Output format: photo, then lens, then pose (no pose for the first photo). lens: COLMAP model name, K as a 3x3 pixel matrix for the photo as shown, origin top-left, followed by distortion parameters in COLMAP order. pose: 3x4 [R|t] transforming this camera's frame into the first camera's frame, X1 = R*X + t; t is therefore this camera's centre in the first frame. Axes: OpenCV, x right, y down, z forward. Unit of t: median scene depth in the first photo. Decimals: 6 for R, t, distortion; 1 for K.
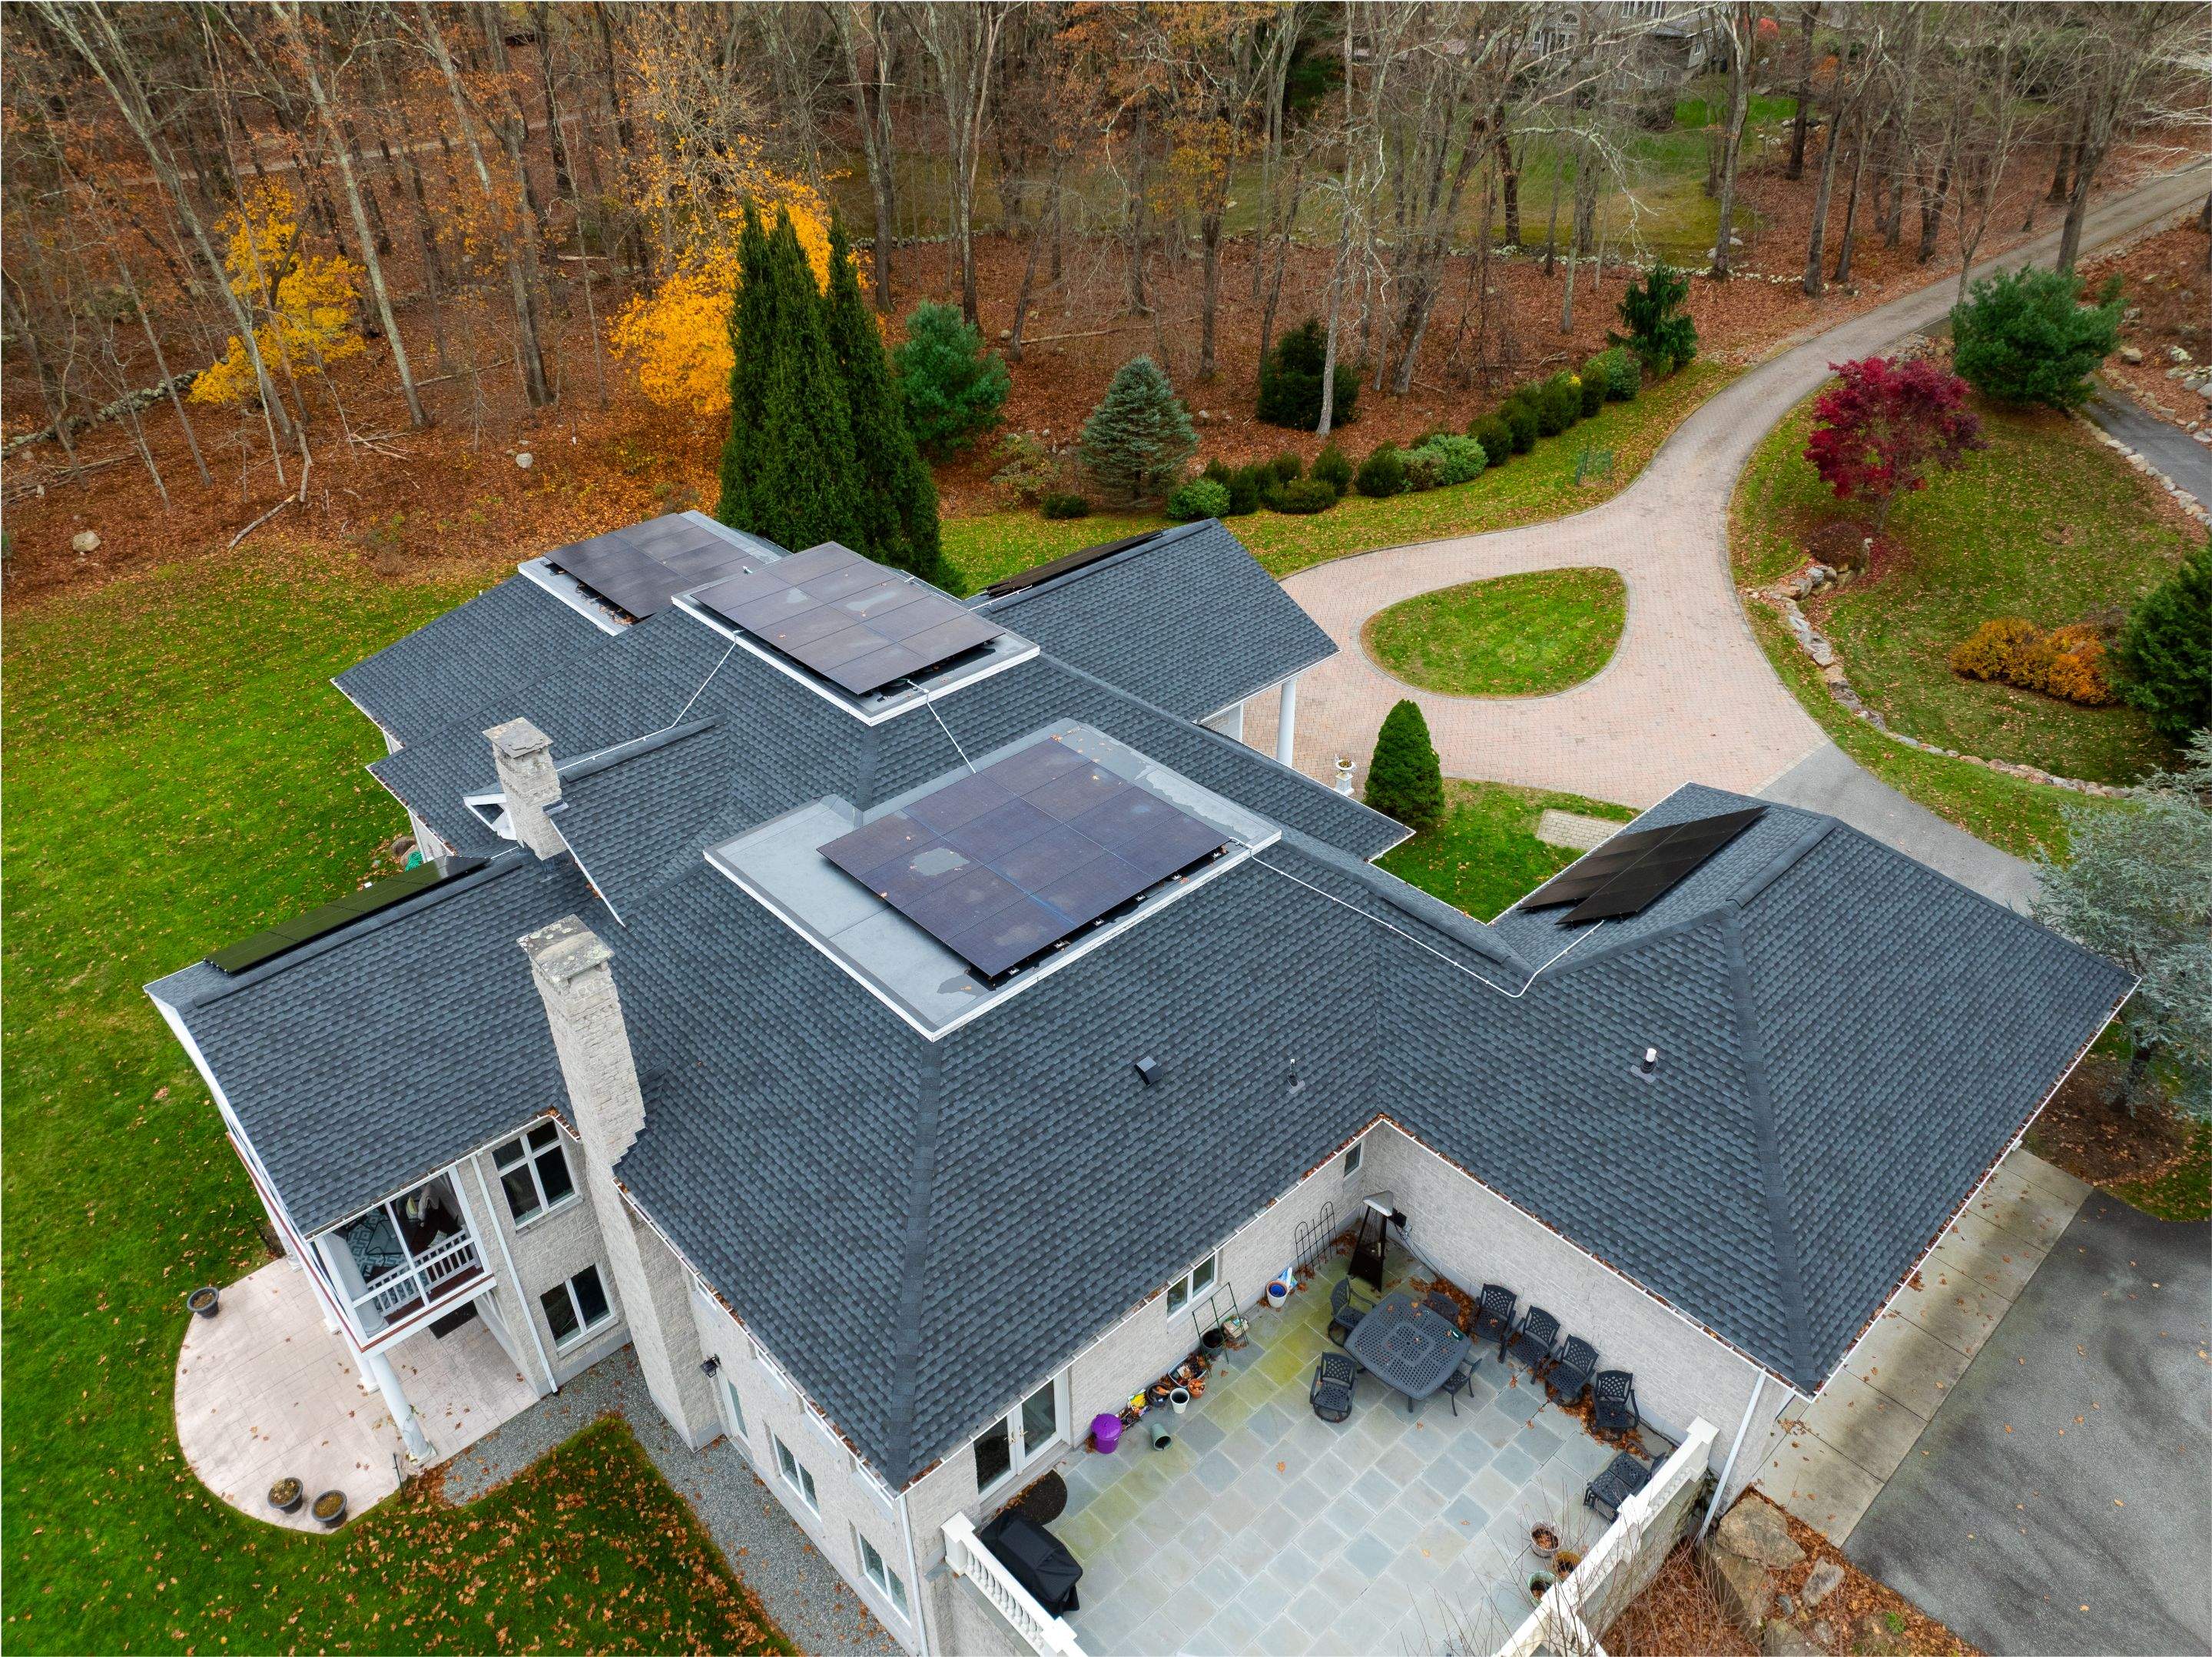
lens RADIAL K [[1558.7, 0, 1106.0], [0, 1558.7, 828.5], [0, 0, 1]] dist [-0.062466, 0.039263]
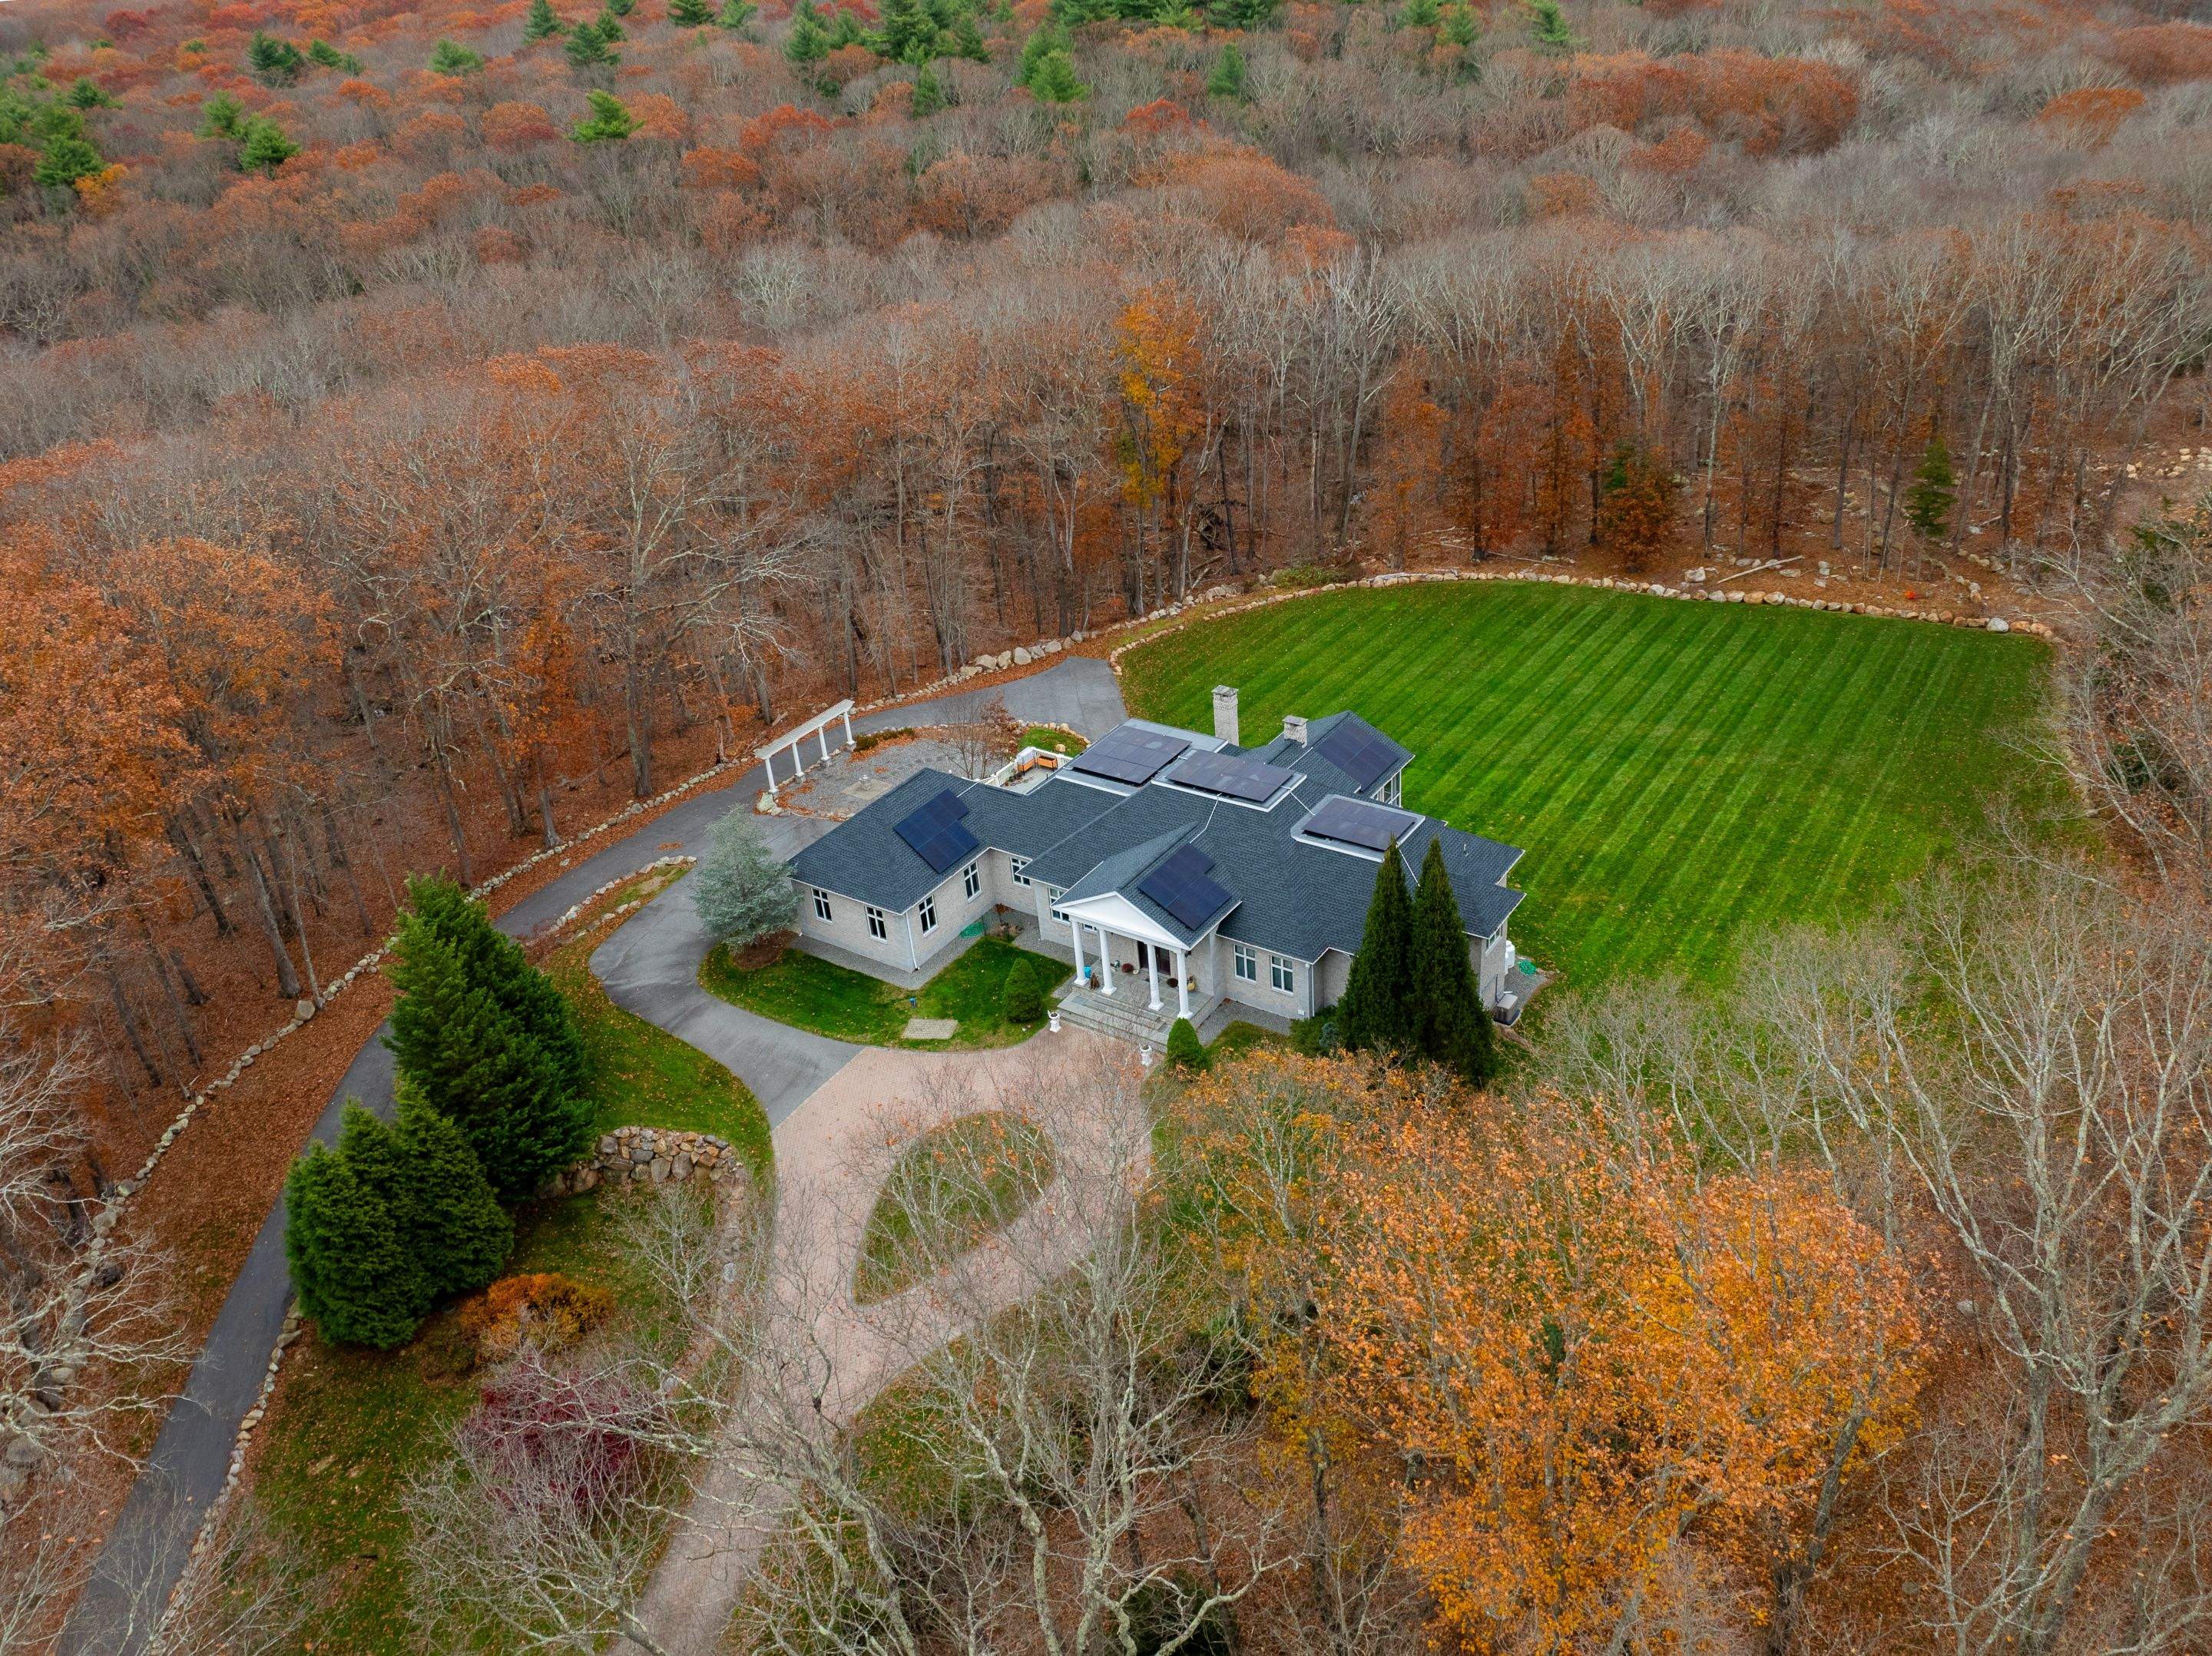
lens RADIAL K [[1688.5, 0, 1106.0], [0, 1688.5, 828.0], [0, 0, 1]] dist [-0.049940, -0.003475]
pose [[-0.971144, 0.188839, -0.145666, 0.517830], [-0.047478, 0.445475, 0.894035, -2.920347], [0.233719, 0.875153, -0.423655, 2.494039]]
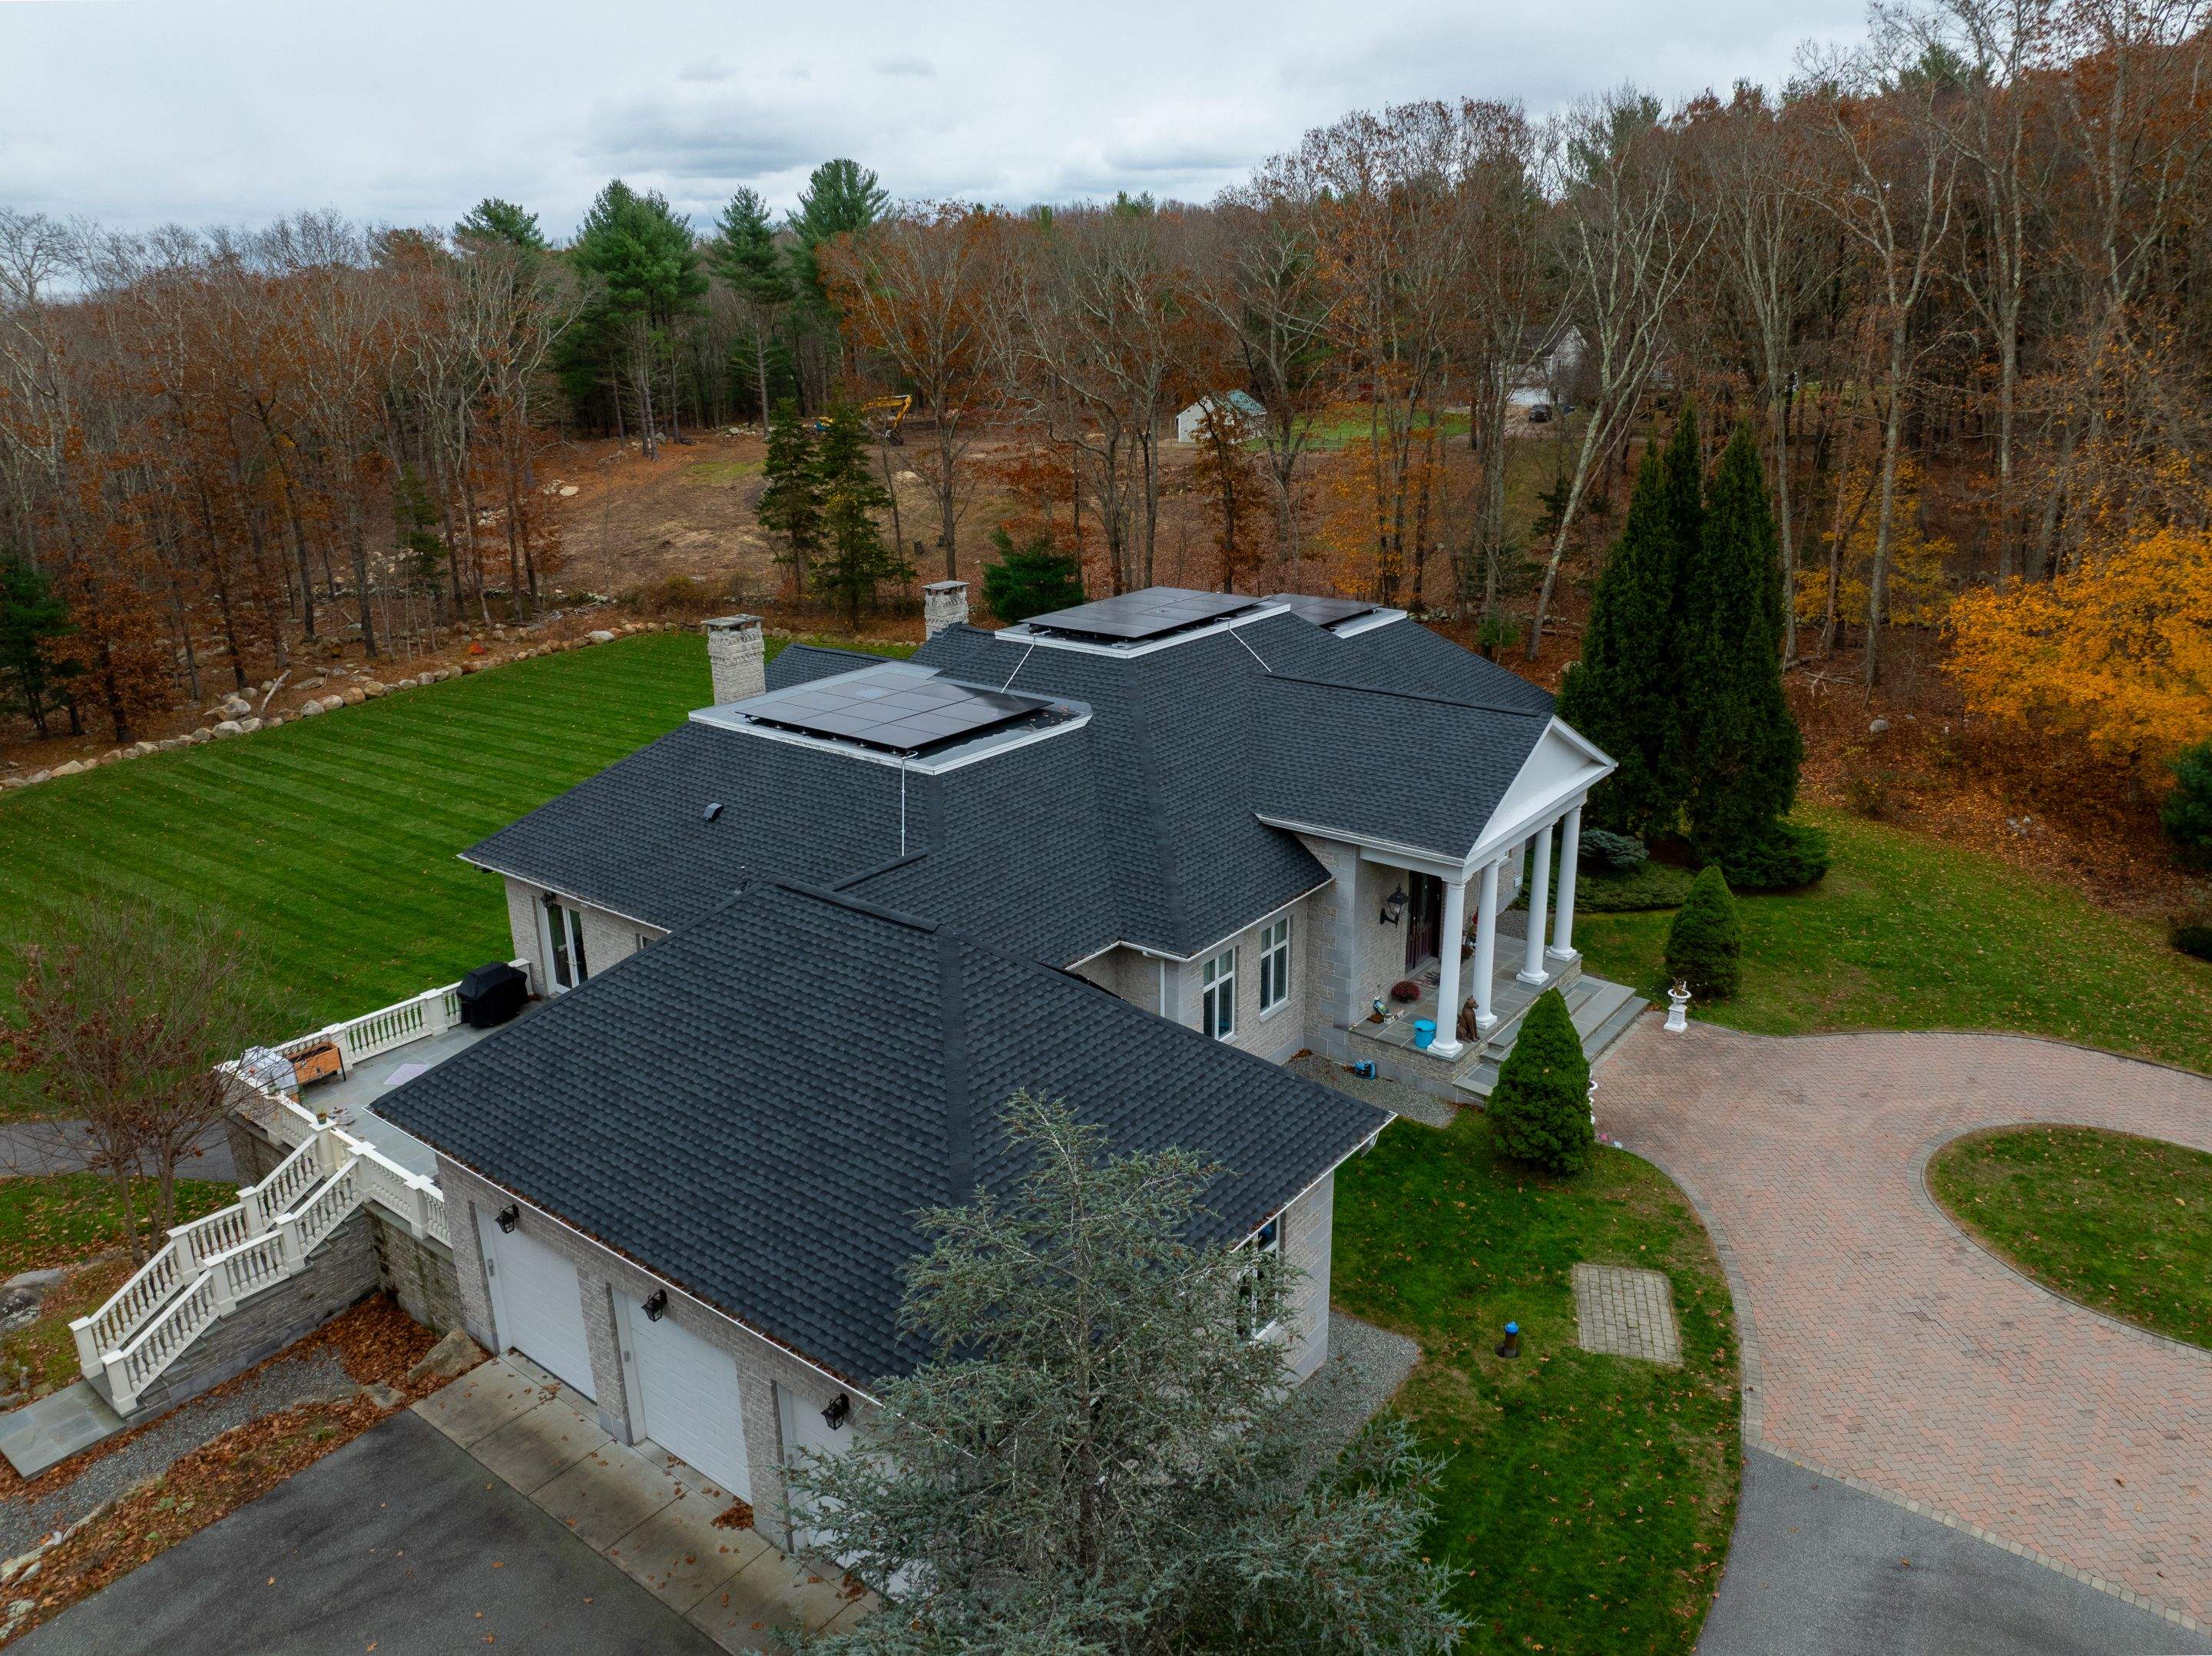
lens RADIAL K [[1561.7, 0, 1110.2], [0, 1561.7, 824.3], [0, 0, 1]] dist [-0.031997, -0.001160]
pose [[0.163605, 0.317076, -0.934182, 1.178518], [-0.544572, 0.818622, 0.182481, -0.235678], [0.822603, 0.478874, 0.306602, 0.756979]]
